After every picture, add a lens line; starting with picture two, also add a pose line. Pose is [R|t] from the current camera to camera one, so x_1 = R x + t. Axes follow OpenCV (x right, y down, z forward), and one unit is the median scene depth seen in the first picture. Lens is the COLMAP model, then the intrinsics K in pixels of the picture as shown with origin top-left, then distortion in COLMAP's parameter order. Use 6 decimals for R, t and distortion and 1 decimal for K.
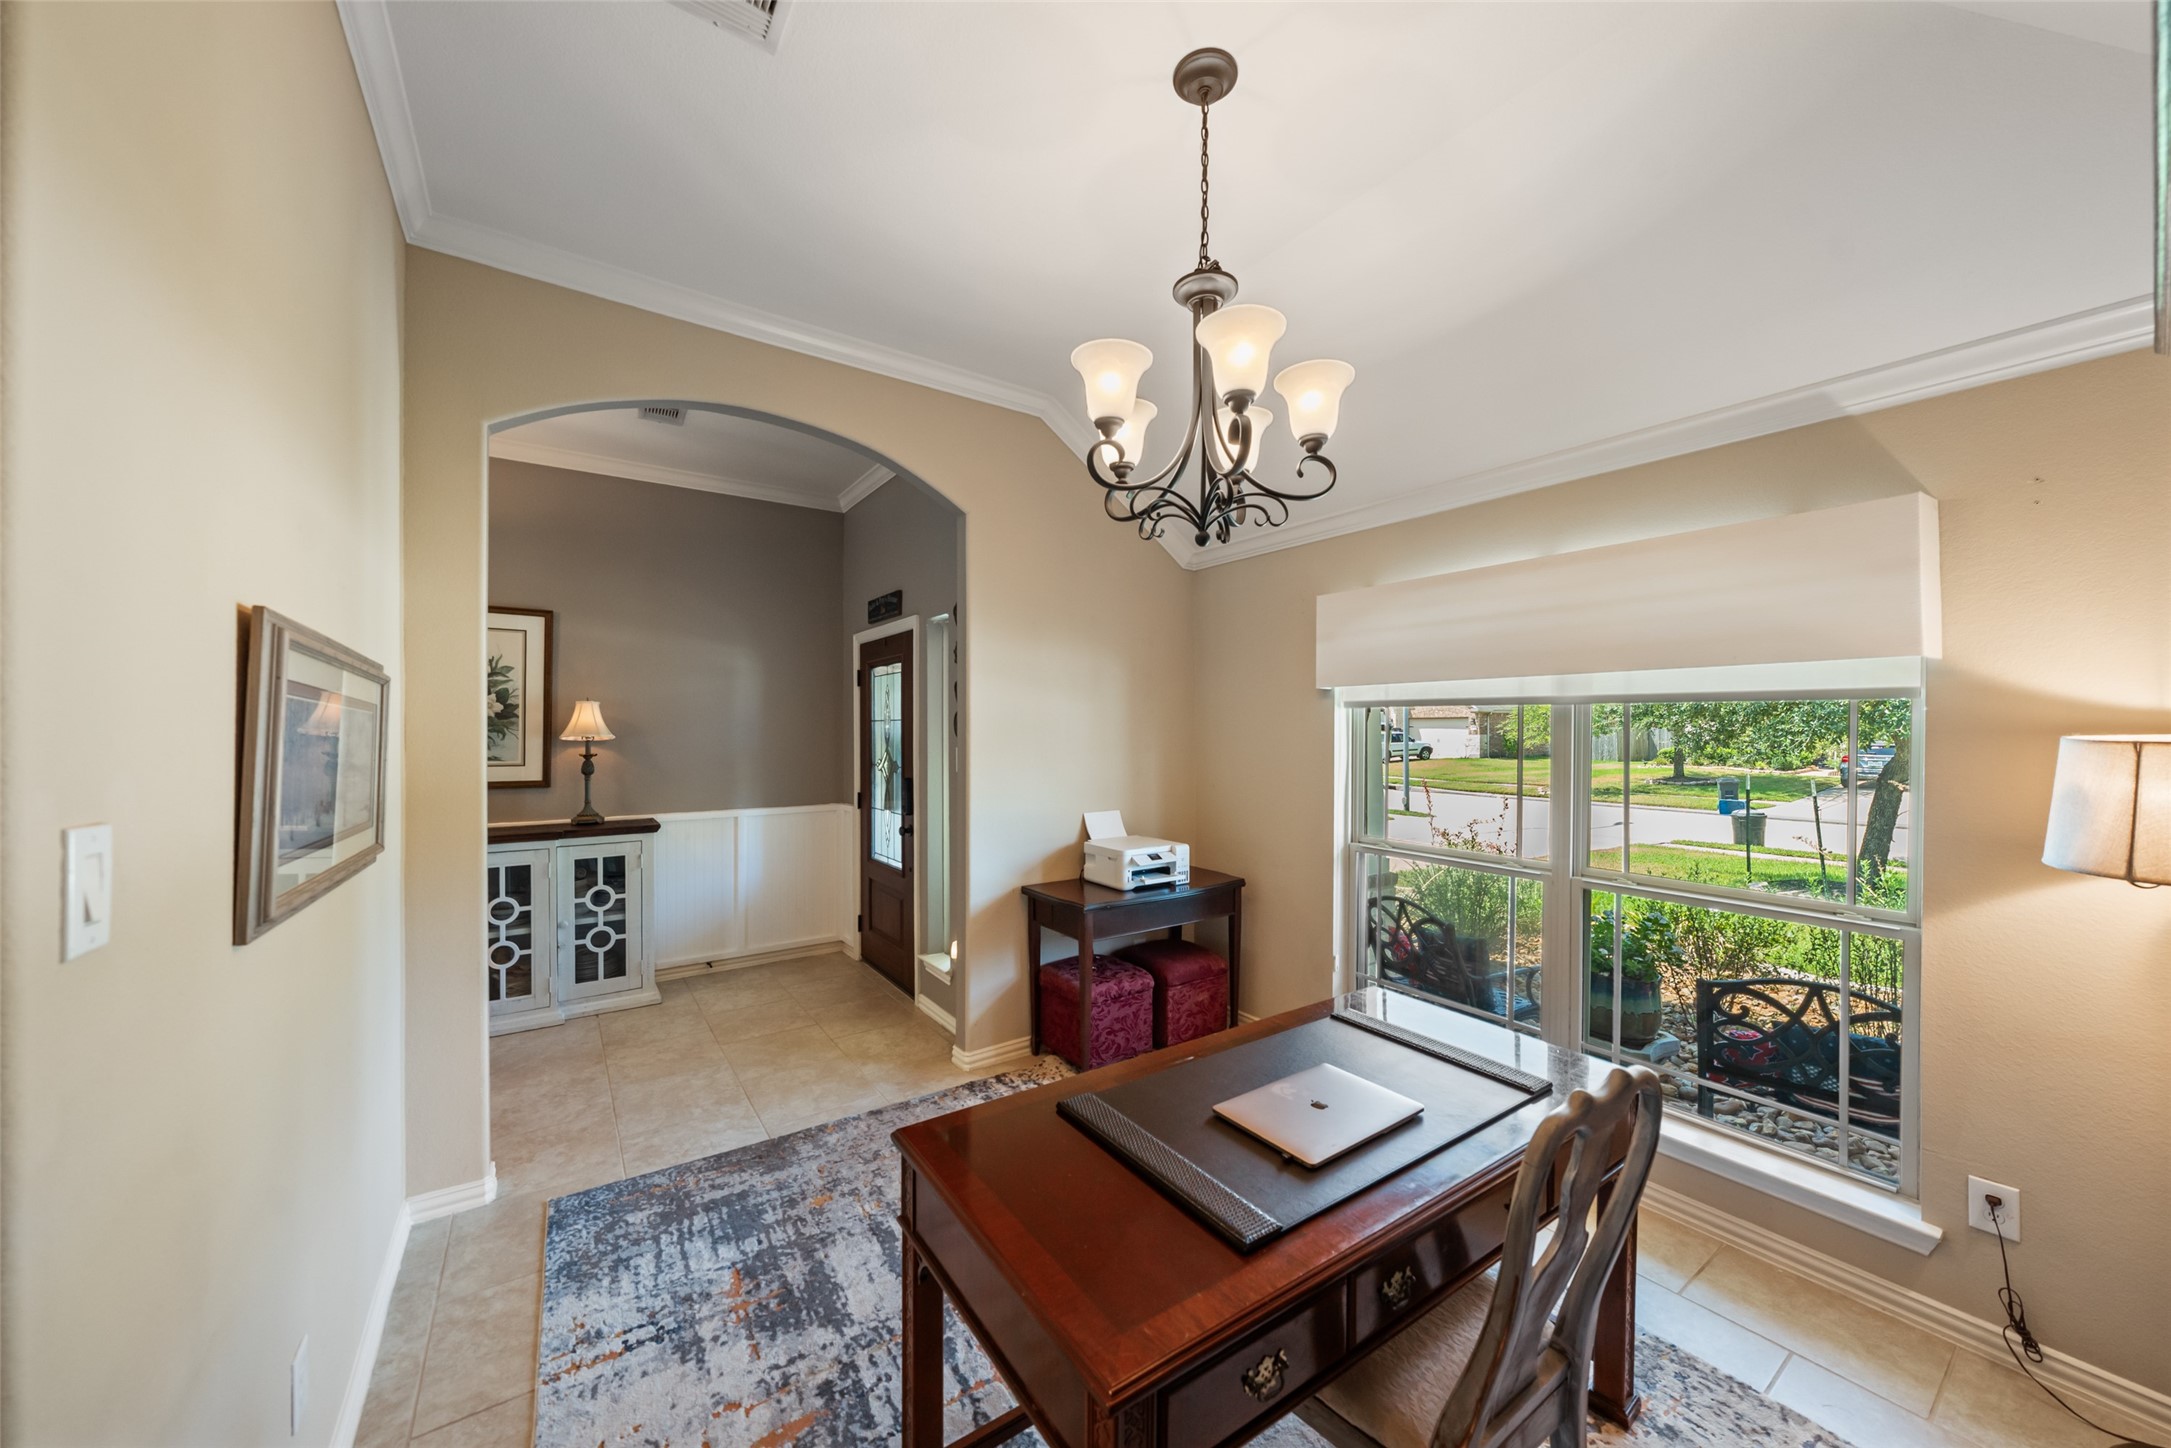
lens RADIAL K [[742.6, 0, 1077.3], [0, 742.6, 716.4], [0, 0, 1]] dist [-0.002286, 0.000247]
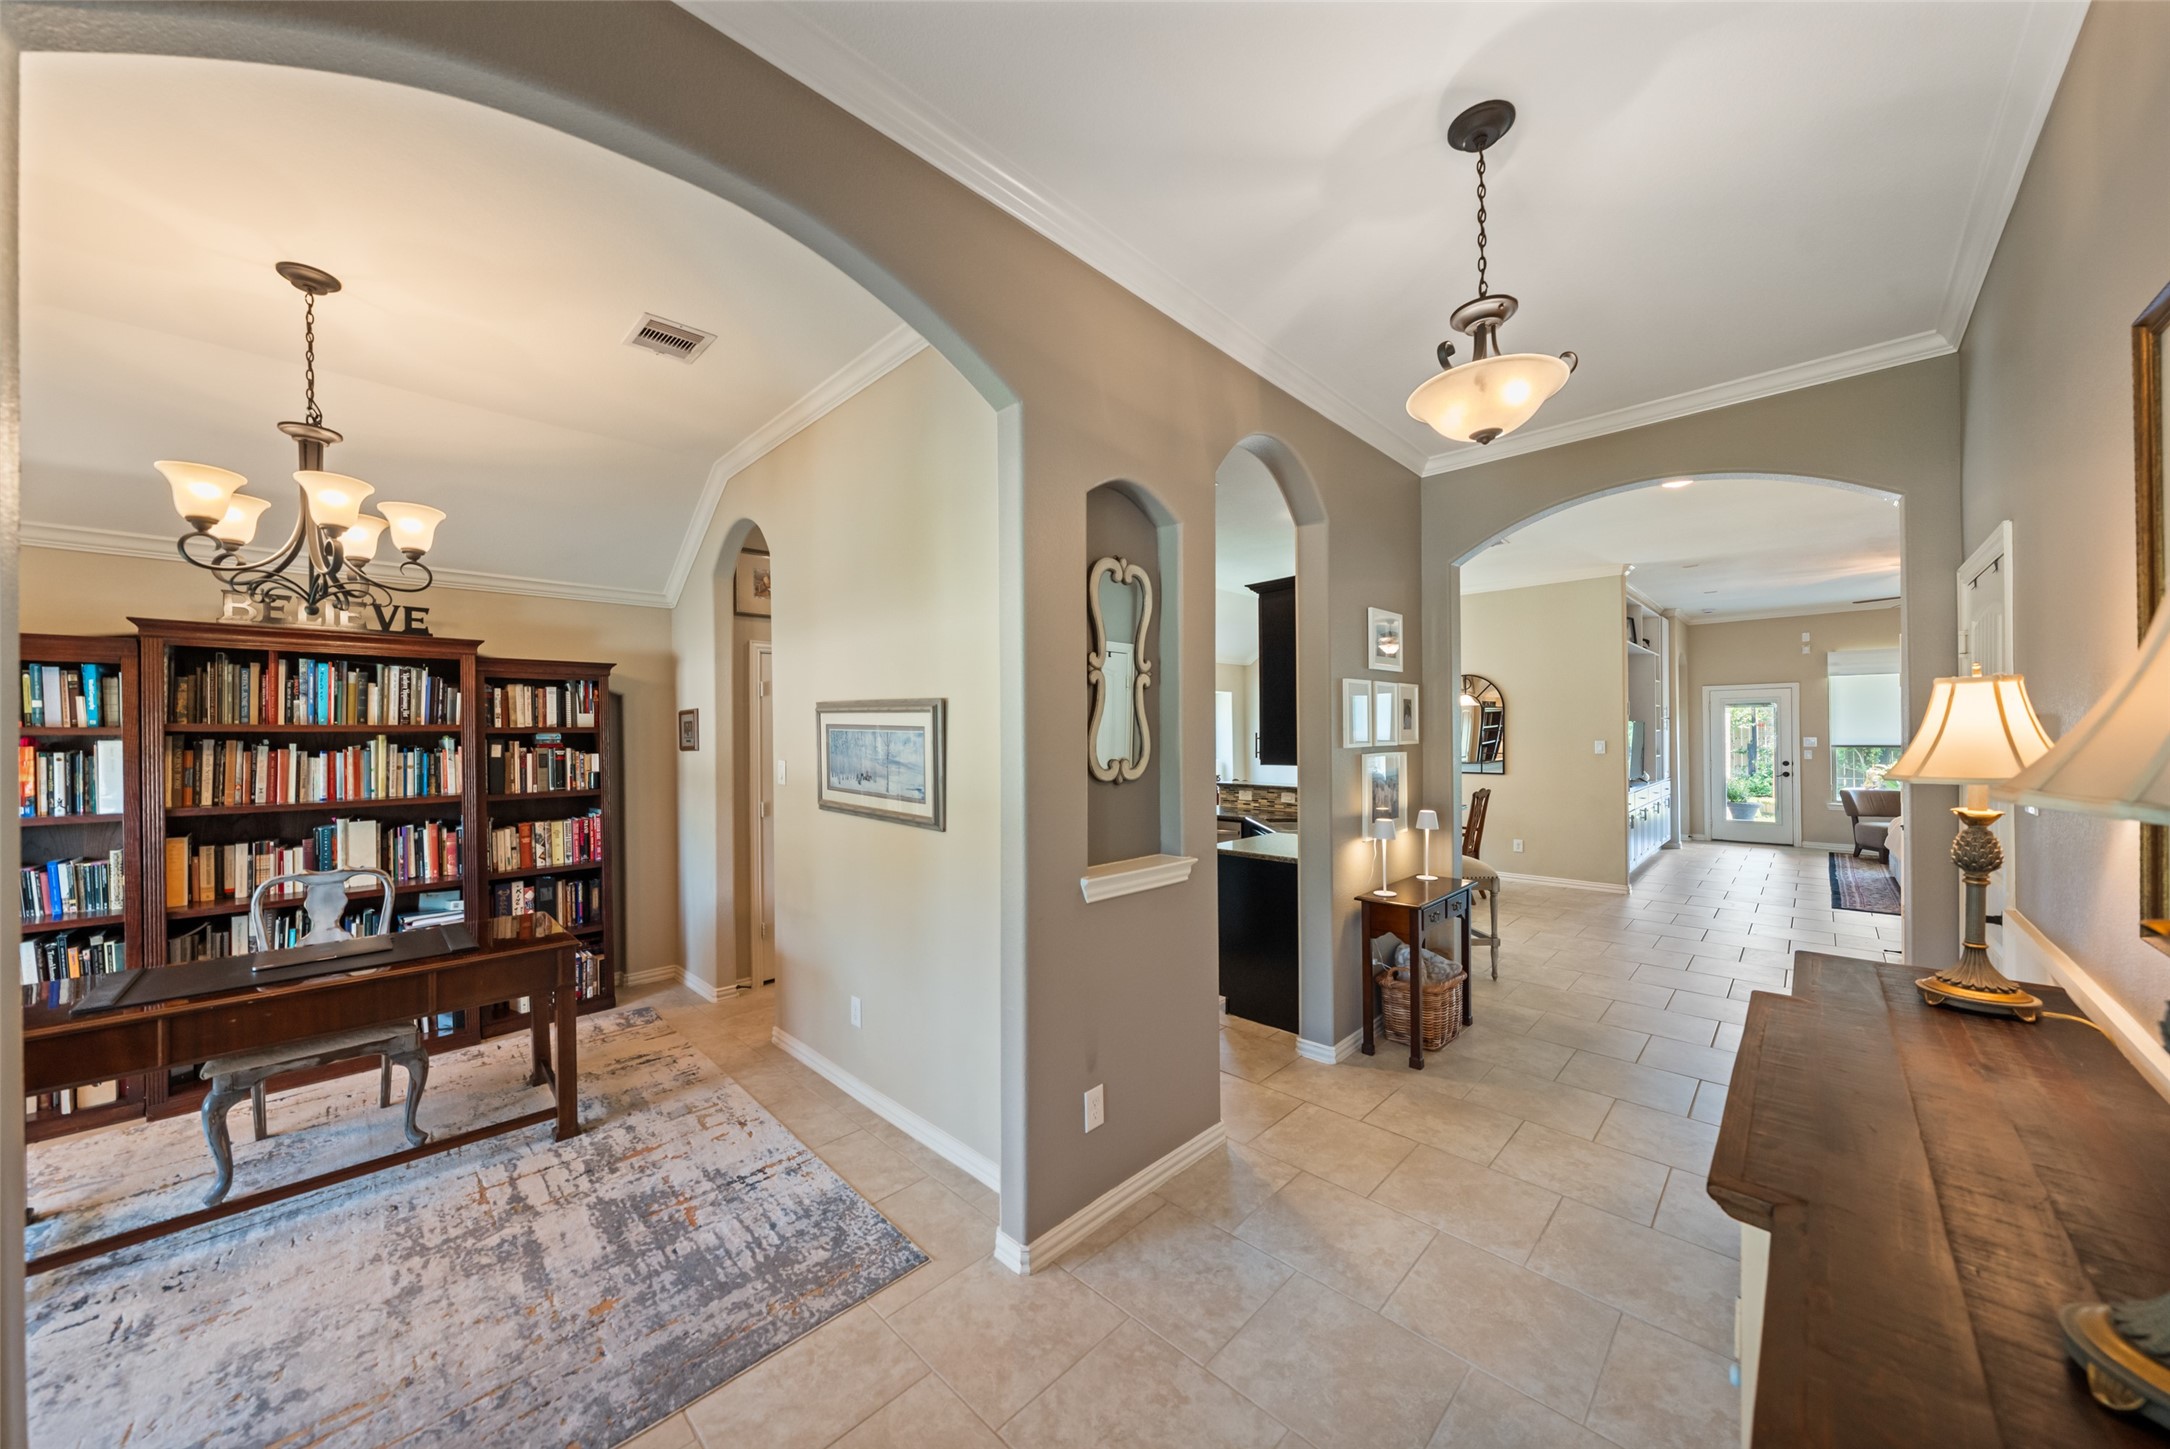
lens RADIAL K [[752.2, 0, 1074.1], [0, 752.2, 732.9], [0, 0, 1]] dist [-0.007163, 0.000018]
pose [[-0.984919, 0.006623, -0.172887, -0.856782], [0.008568, 0.999908, -0.010505, 0.020611], [0.172801, -0.011827, -0.984886, 2.276282]]
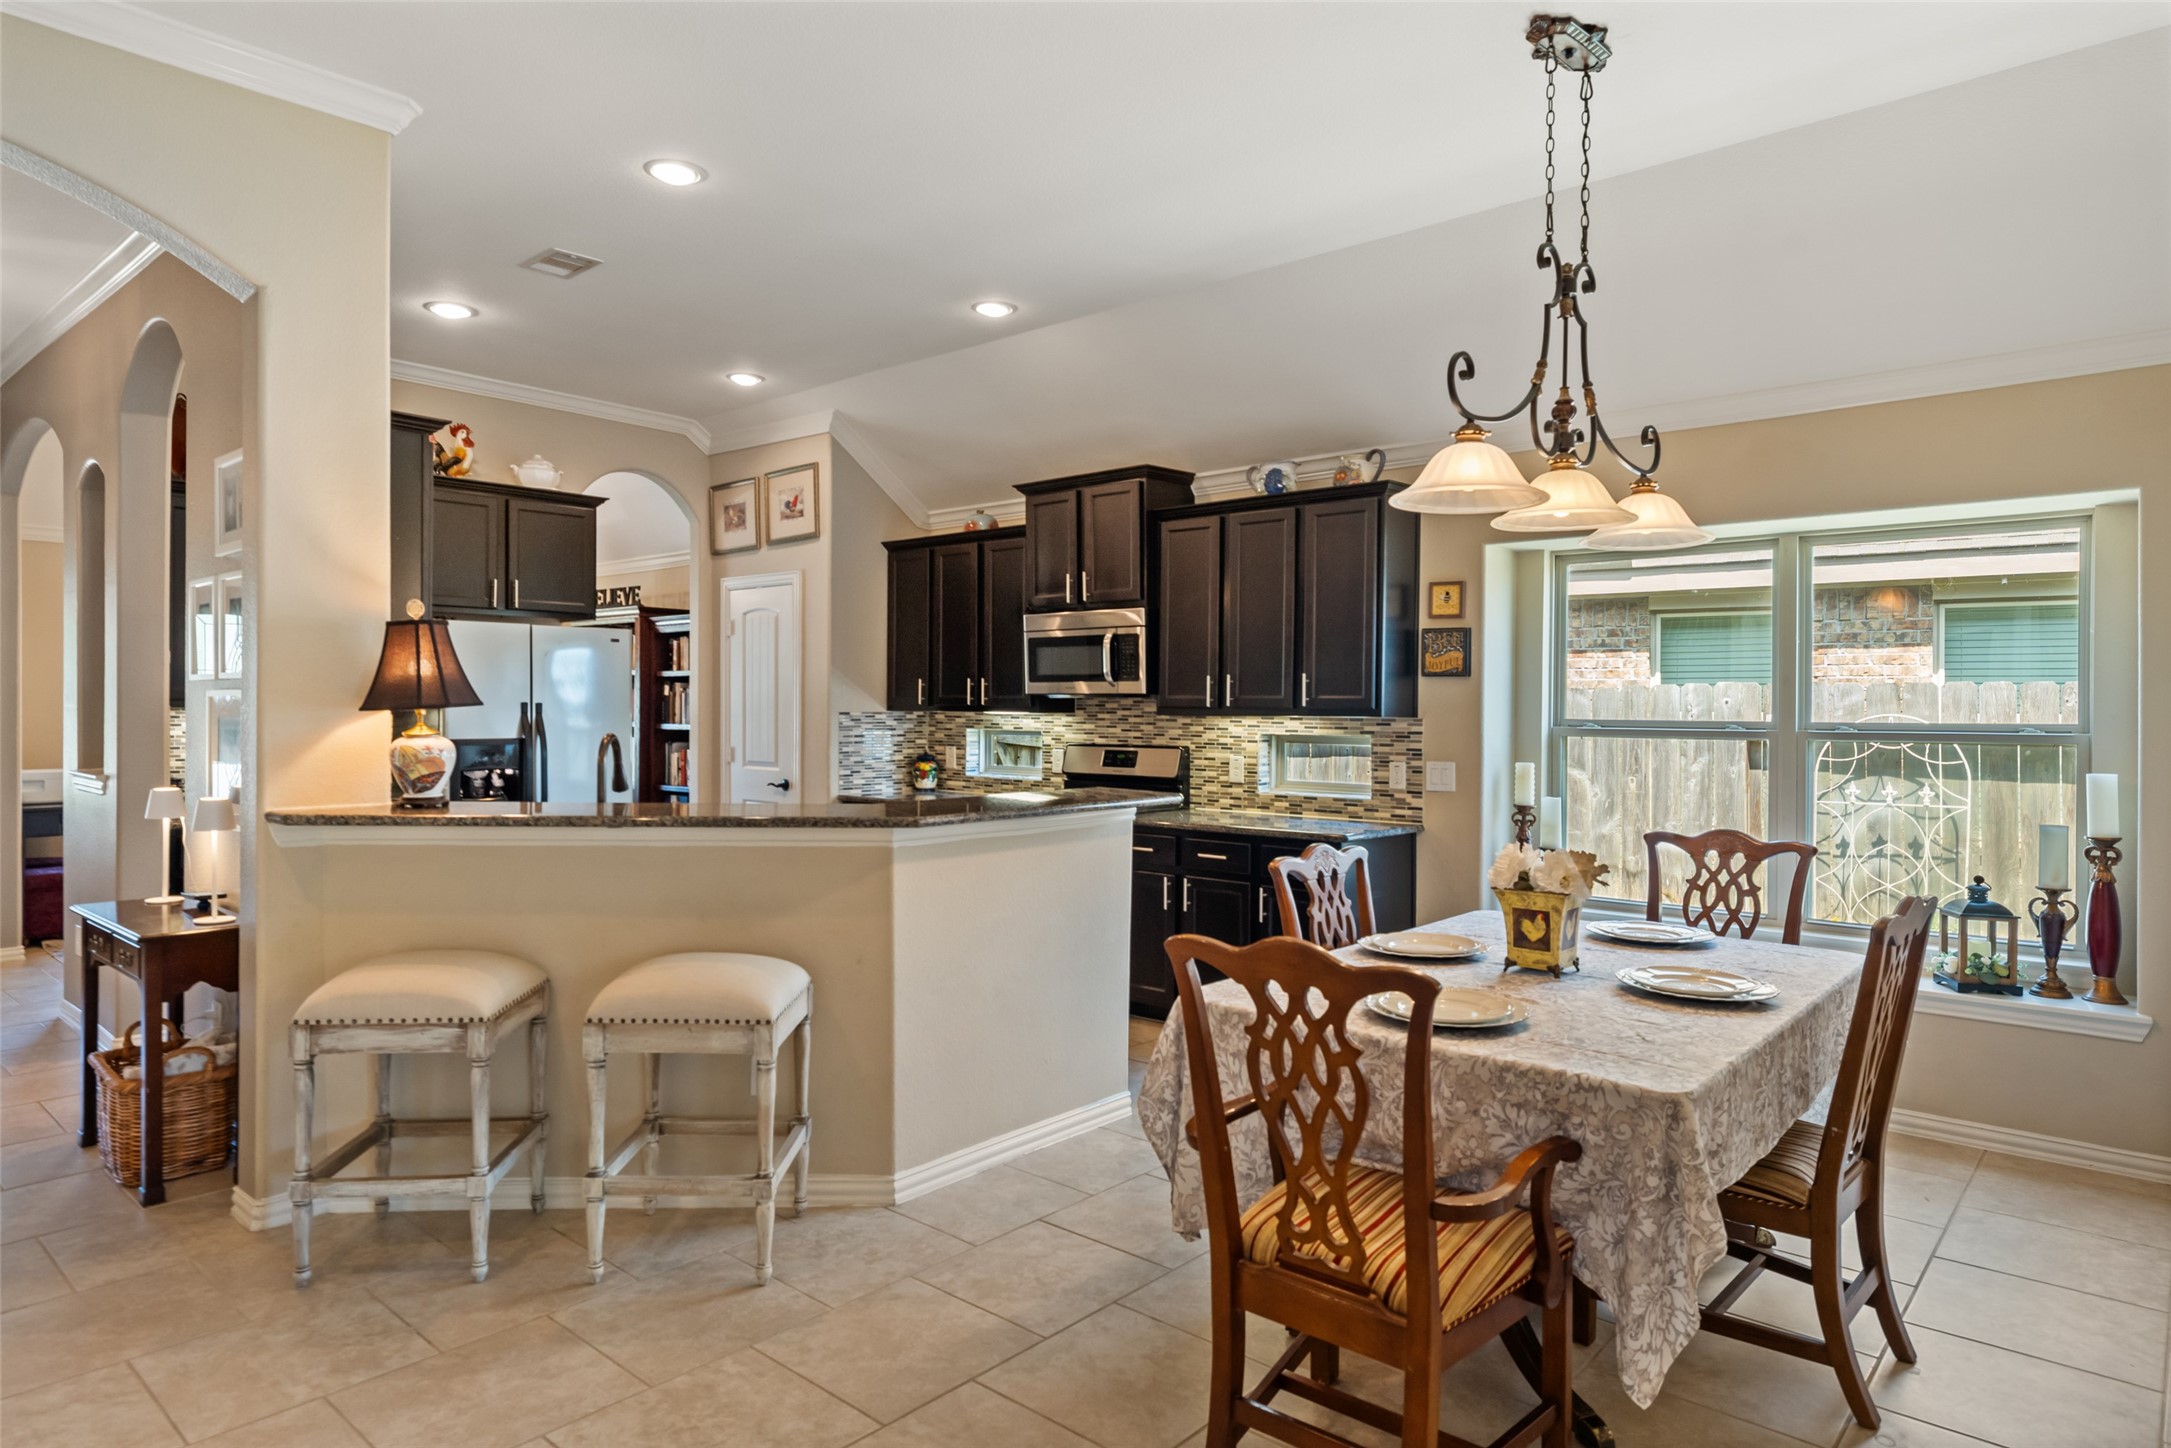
lens RADIAL K [[1270.5, 0, 1070.1], [0, 1270.5, 713.3], [0, 0, 1]] dist [0.007230, -0.003679]
pose [[-0.226602, -0.010104, 0.973935, -4.082071], [-0.014498, 0.999870, 0.007000, 0.061254], [-0.973879, -0.012534, -0.226719, -0.227523]]
